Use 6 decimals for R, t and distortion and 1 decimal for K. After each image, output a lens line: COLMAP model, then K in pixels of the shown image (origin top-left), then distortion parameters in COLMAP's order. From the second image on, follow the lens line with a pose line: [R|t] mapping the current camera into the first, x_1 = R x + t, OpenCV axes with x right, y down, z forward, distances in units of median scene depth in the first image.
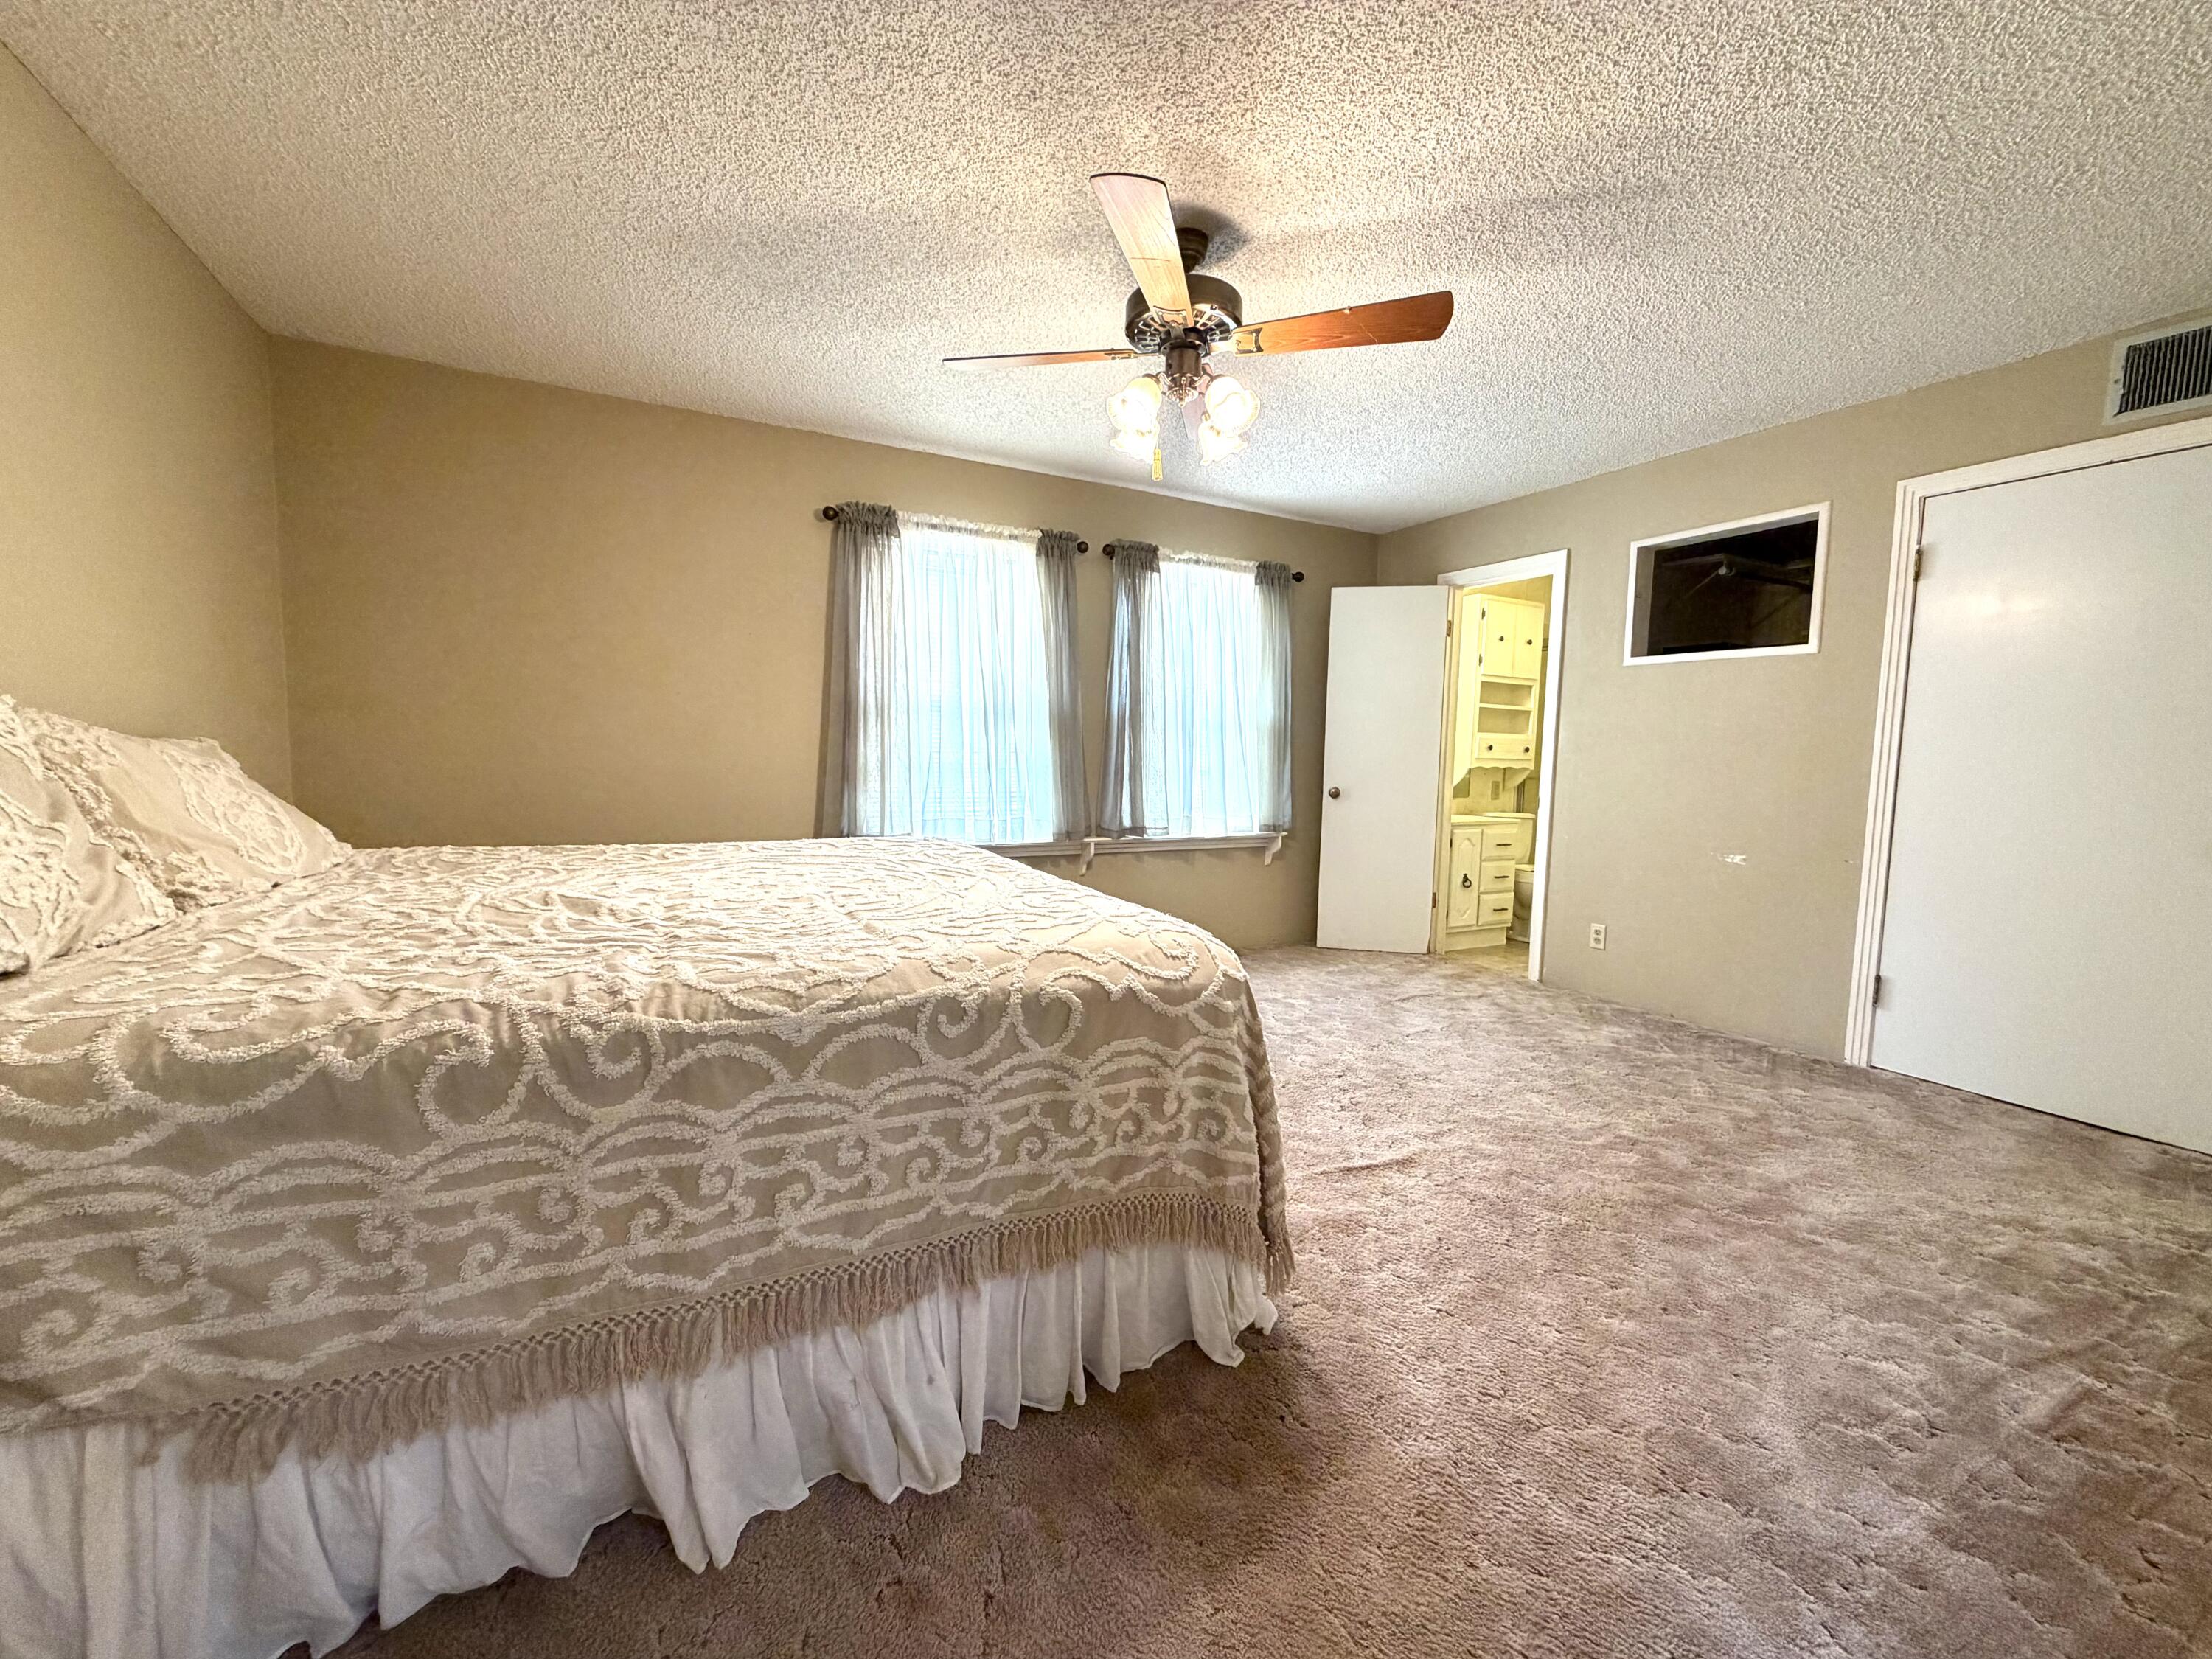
lens RADIAL K [[870.6, 0, 1106.0], [0, 870.6, 829.5], [0, 0, 1]] dist [-0.025196, 0.000038]
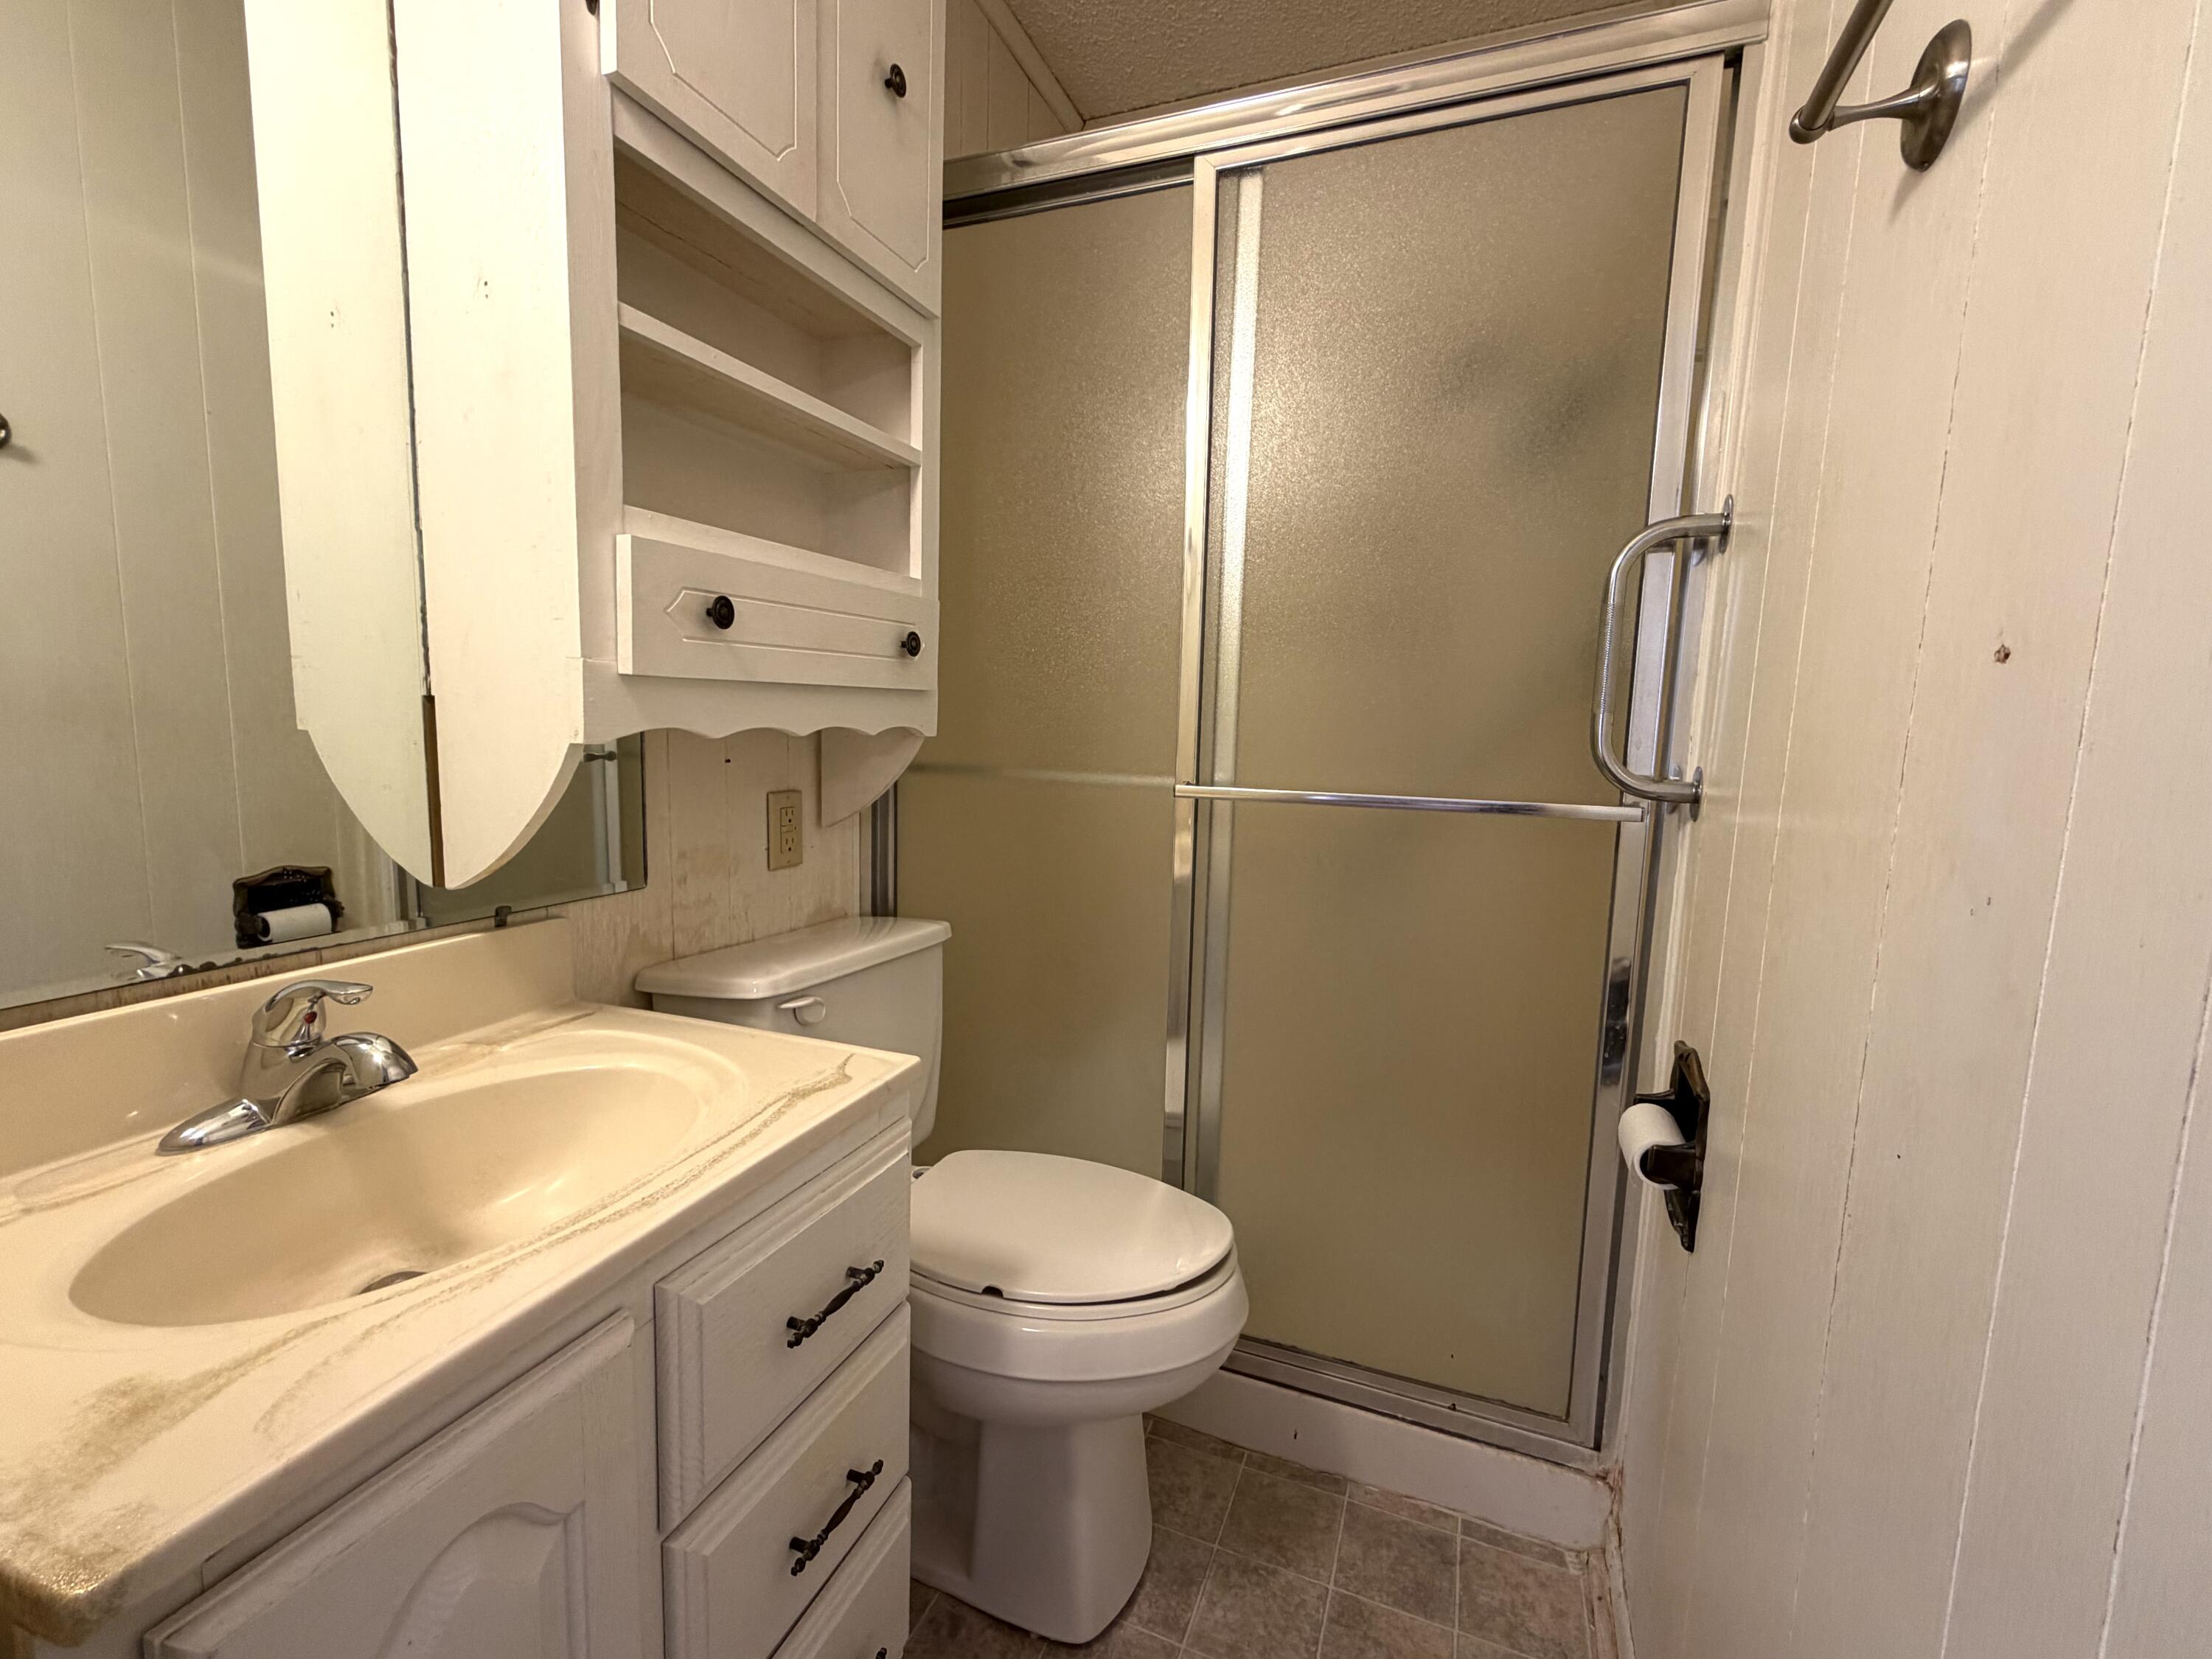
lens RADIAL K [[948.8, 0, 1102.8], [0, 948.8, 824.5], [0, 0, 1]] dist [-0.000853, -0.000156]
pose [[0.763404, -0.070523, 0.642060, 0.372572], [0.045998, 0.997434, 0.054865, -0.059480], [-0.644282, -0.012351, 0.764688, 0.793988]]
